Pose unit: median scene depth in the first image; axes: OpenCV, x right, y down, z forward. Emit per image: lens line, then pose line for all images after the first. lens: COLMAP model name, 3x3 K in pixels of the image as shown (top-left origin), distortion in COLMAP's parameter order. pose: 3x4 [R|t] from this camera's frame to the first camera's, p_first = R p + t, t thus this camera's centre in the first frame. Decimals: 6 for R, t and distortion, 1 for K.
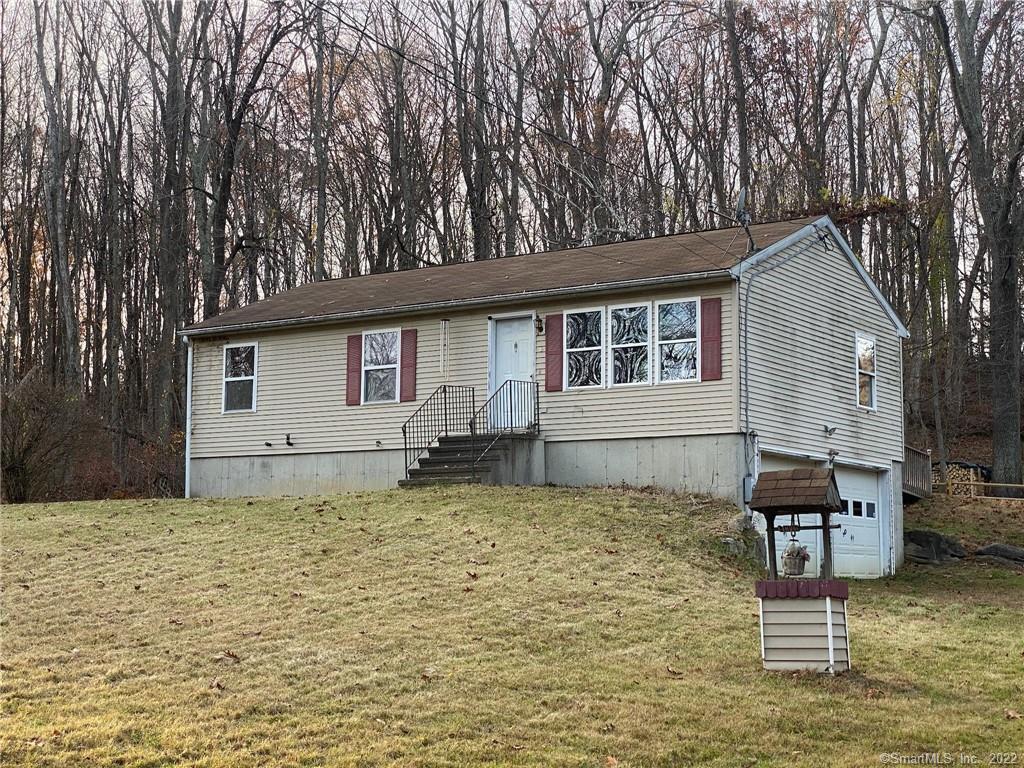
lens RADIAL K [[1559.5, 0, 512.0], [0, 1559.5, 384.0], [0, 0, 1]] dist [0.029578, 0.082428]
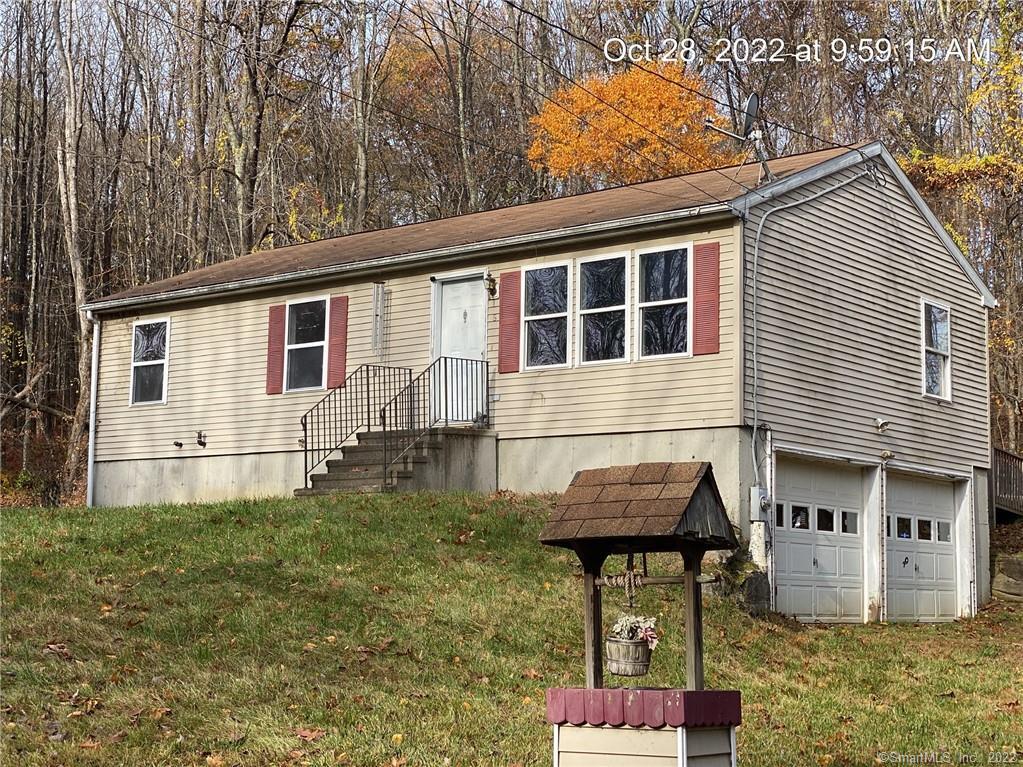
lens RADIAL K [[1558.0, 0, 511.5], [0, 1558.0, 383.5], [0, 0, 1]] dist [0.029578, 0.082428]
pose [[0.996656, -0.000731, -0.081712, 0.089041], [0.000046, 0.999965, -0.008392, 0.016089], [0.081715, 0.008361, 0.996621, 0.241688]]
